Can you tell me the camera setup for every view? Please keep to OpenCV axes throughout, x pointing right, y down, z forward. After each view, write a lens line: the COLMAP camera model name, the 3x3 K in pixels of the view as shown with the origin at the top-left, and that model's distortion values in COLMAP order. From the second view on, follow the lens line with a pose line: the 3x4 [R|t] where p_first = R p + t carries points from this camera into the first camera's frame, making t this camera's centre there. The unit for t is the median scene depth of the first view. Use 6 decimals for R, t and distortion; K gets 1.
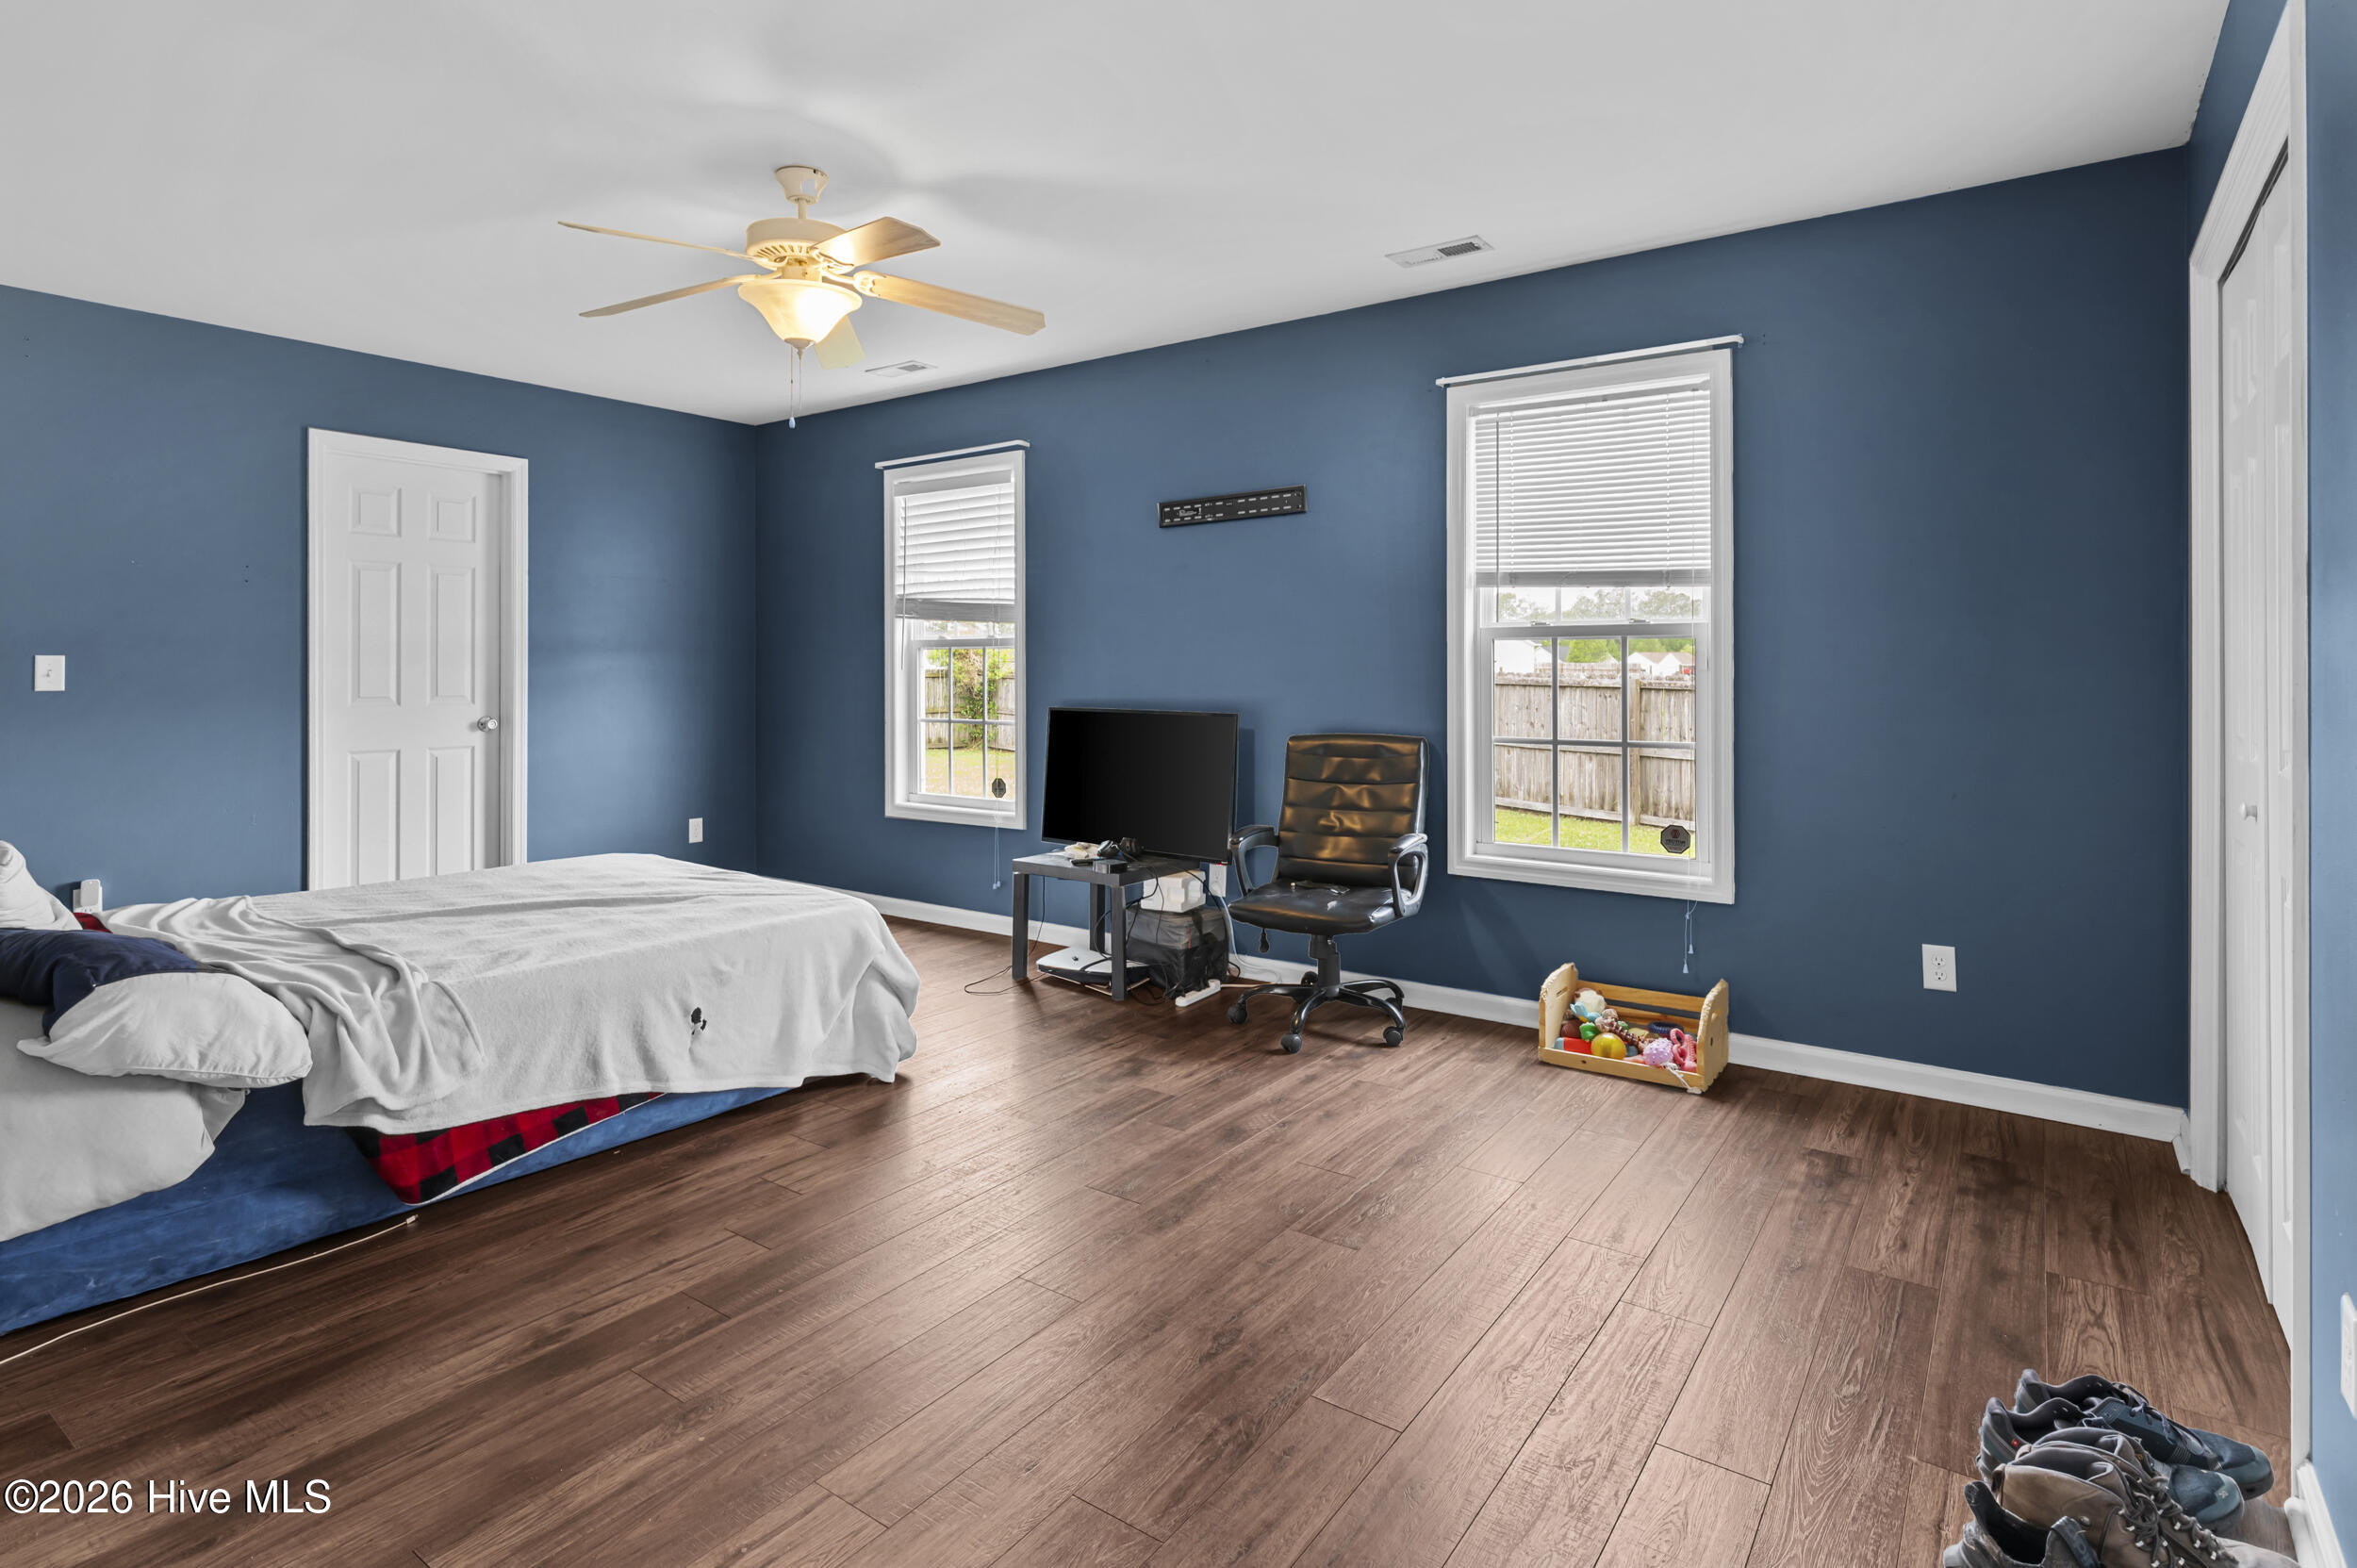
lens RADIAL K [[1192.6, 0, 1179.7], [0, 1192.6, 663.4], [0, 0, 1]] dist [0.000163, -0.000180]
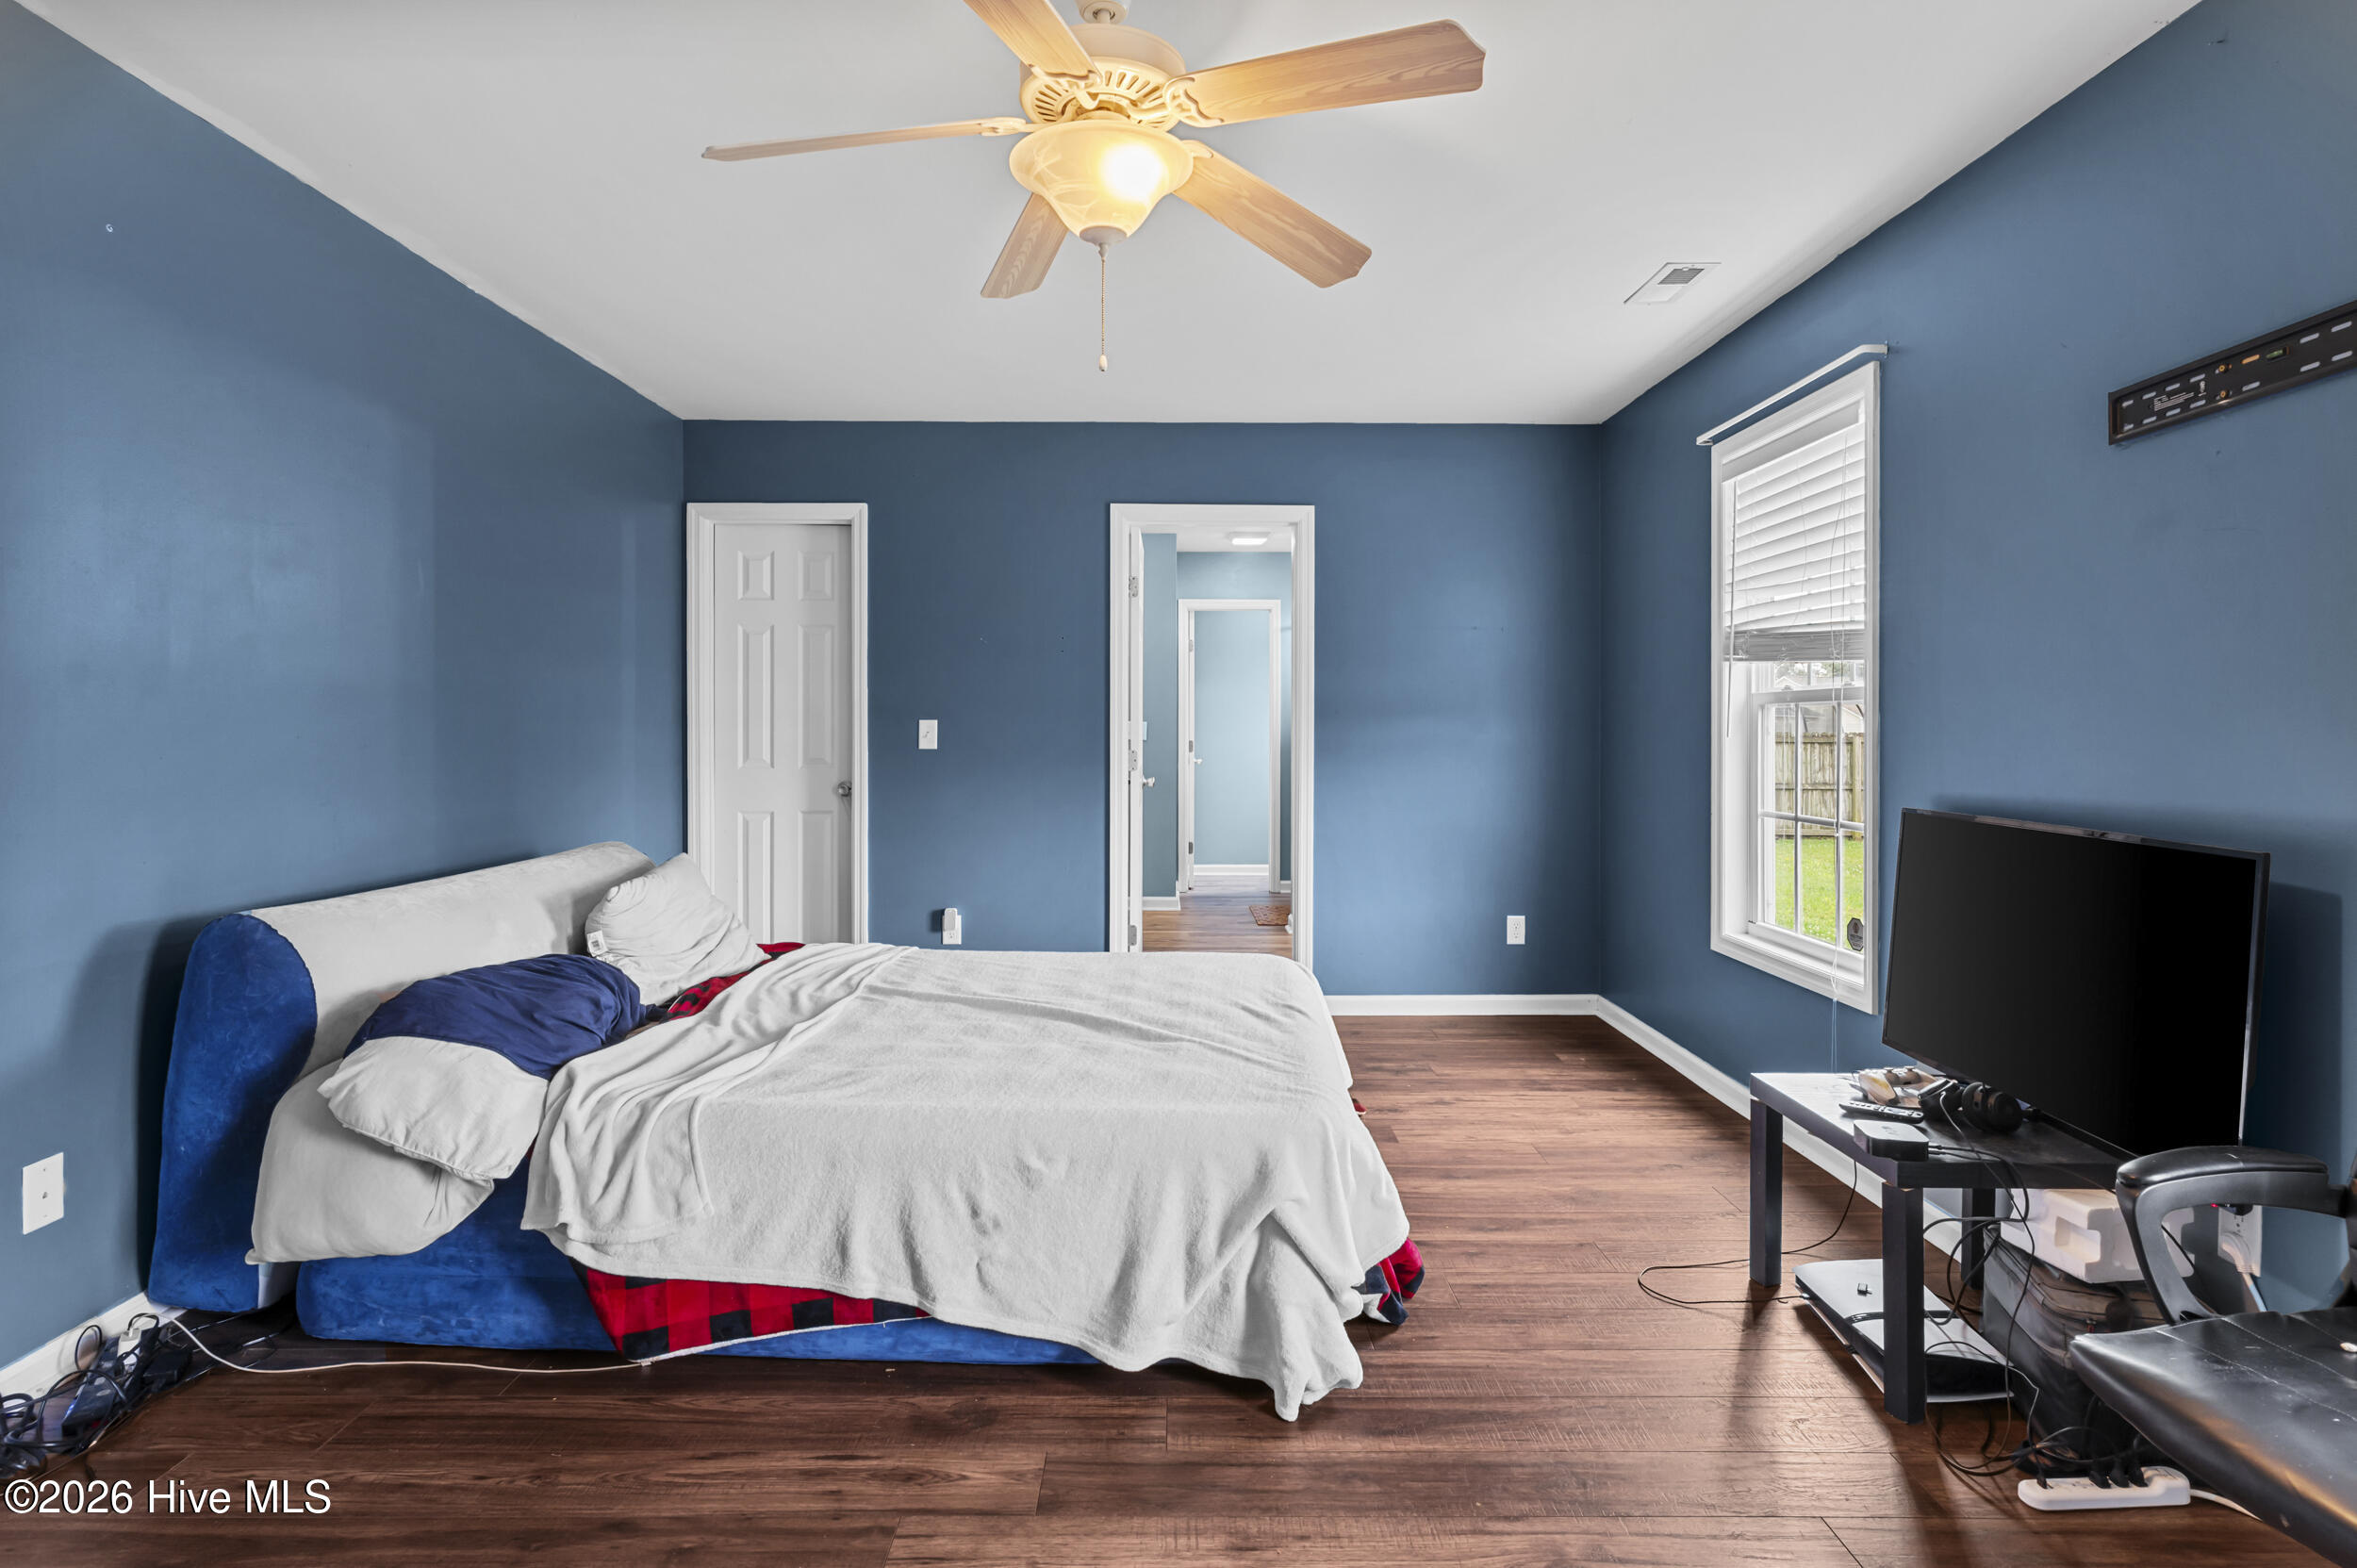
lens RADIAL K [[1182.1, 0, 1180.7], [0, 1182.1, 730.2], [0, 0, 1]] dist [-0.010334, 0.008990]
pose [[0.589658, 0.003969, -0.807643, 0.215636], [-0.000834, 0.999990, 0.004305, -0.002217], [0.807653, -0.001865, 0.589656, 0.623756]]
